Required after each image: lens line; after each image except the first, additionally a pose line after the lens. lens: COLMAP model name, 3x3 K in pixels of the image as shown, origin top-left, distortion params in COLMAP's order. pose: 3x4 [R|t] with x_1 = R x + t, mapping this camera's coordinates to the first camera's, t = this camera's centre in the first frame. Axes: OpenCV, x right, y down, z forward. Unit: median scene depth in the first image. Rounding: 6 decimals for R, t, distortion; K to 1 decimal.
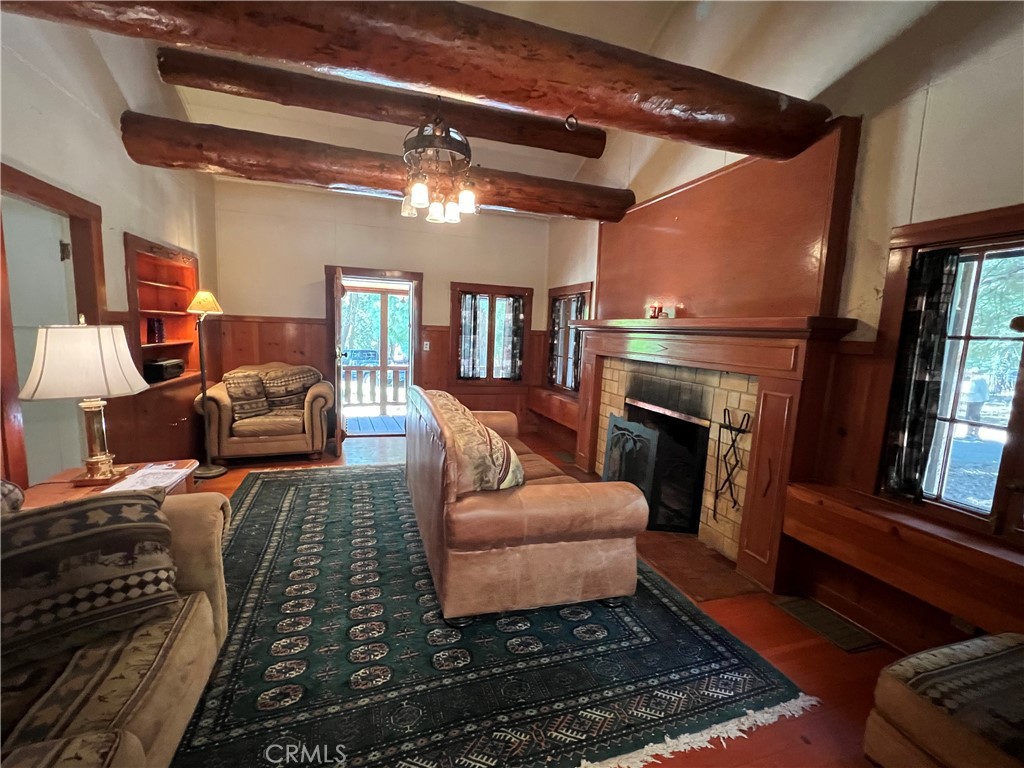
lens RADIAL K [[446.5, 0, 508.7], [0, 446.5, 386.7], [0, 0, 1]] dist [-0.001271, -0.000149]
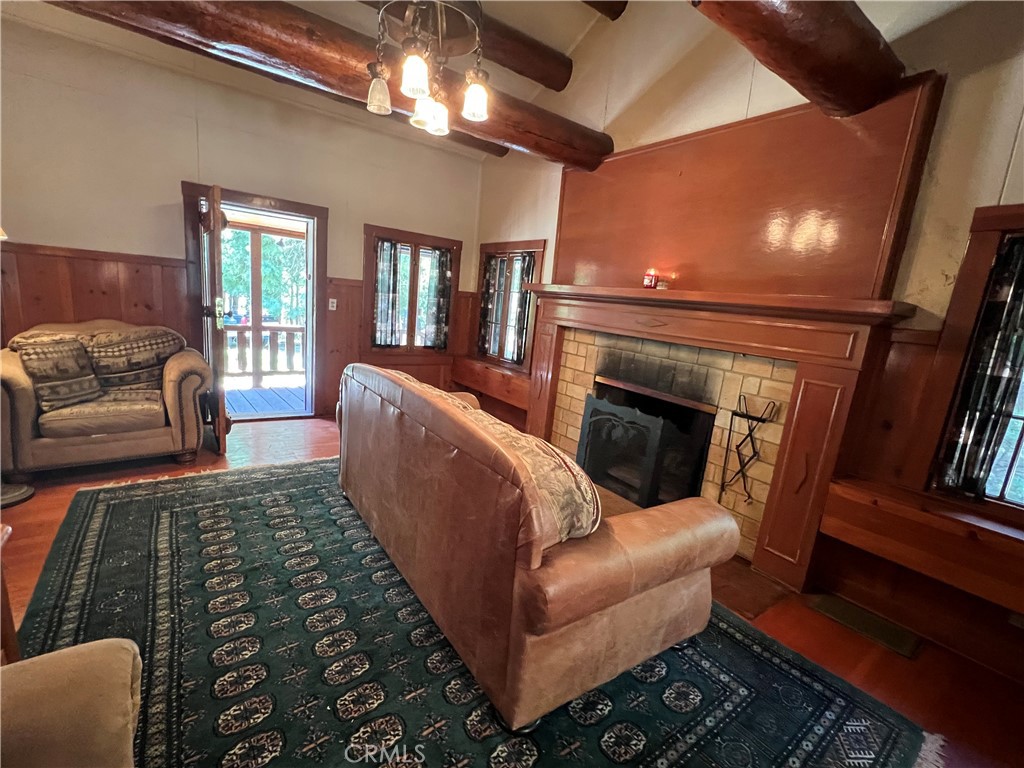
lens RADIAL K [[446.5, 0, 510.9], [0, 446.5, 385.4], [0, 0, 1]] dist [-0.001271, -0.000149]
pose [[0.953469, -0.009168, 0.301353, -0.204998], [-0.016902, 0.996340, 0.083790, -0.033347], [-0.301018, -0.084984, 0.949824, 0.241155]]
